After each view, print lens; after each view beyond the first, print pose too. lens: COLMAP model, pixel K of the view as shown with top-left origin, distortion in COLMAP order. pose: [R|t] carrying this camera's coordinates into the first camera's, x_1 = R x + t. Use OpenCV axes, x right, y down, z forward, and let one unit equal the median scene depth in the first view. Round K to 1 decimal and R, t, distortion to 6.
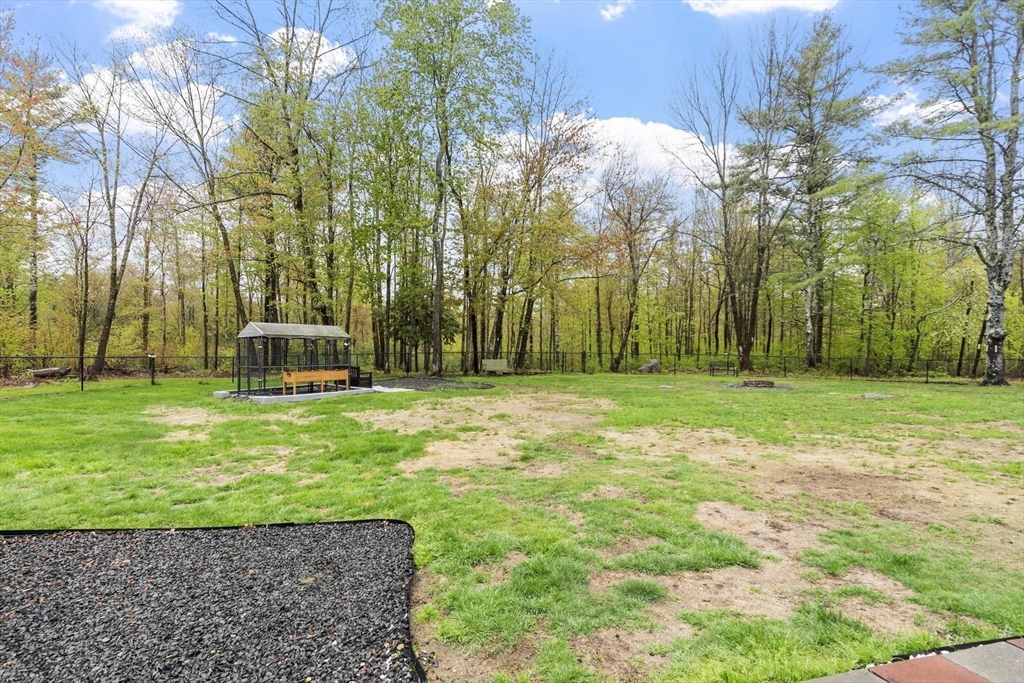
lens RADIAL K [[455.4, 0, 516.4], [0, 455.4, 347.2], [0, 0, 1]] dist [0.004237, -0.000361]
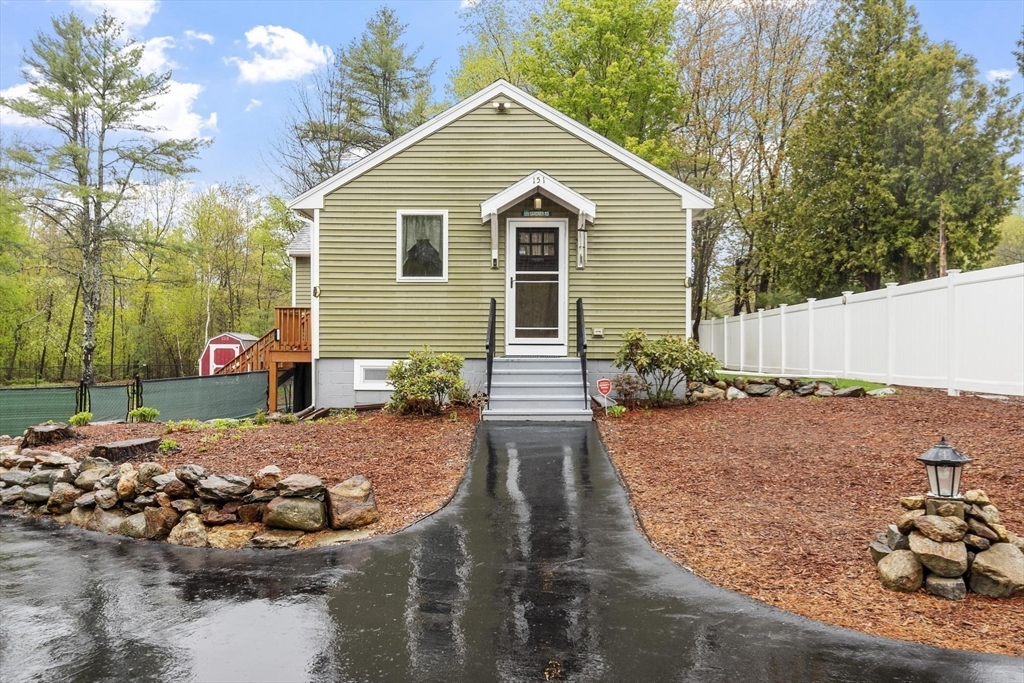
lens RADIAL K [[851.4, 0, 515.6], [0, 851.4, 341.3], [0, 0, 1]] dist [0.010696, -0.000909]
pose [[0.202794, 0.004369, 0.979212, -0.736807], [-0.000792, 0.999990, -0.004297, -0.023729], [-0.979221, 0.000096, 0.202795, -0.454418]]
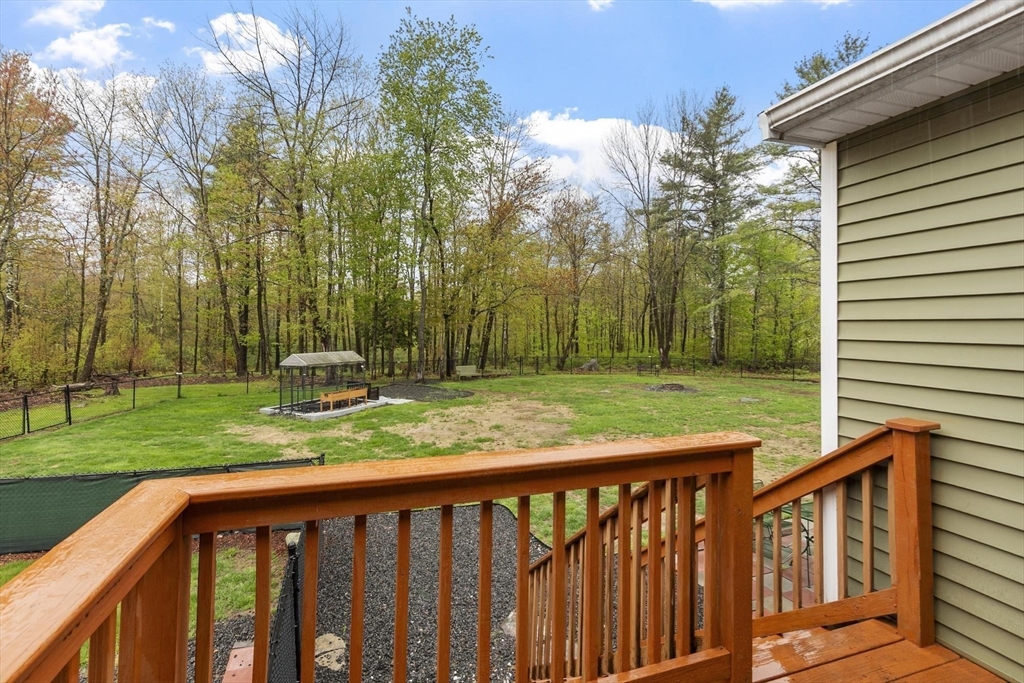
lens RADIAL K [[455.4, 0, 513.8], [0, 455.4, 320.5], [0, 0, 1]] dist [0.004237, -0.000361]
pose [[0.990575, 0.003588, 0.136925, -0.074768], [-0.002462, 0.999962, -0.008394, -0.070503], [-0.136949, 0.007978, 0.990546, -0.173633]]
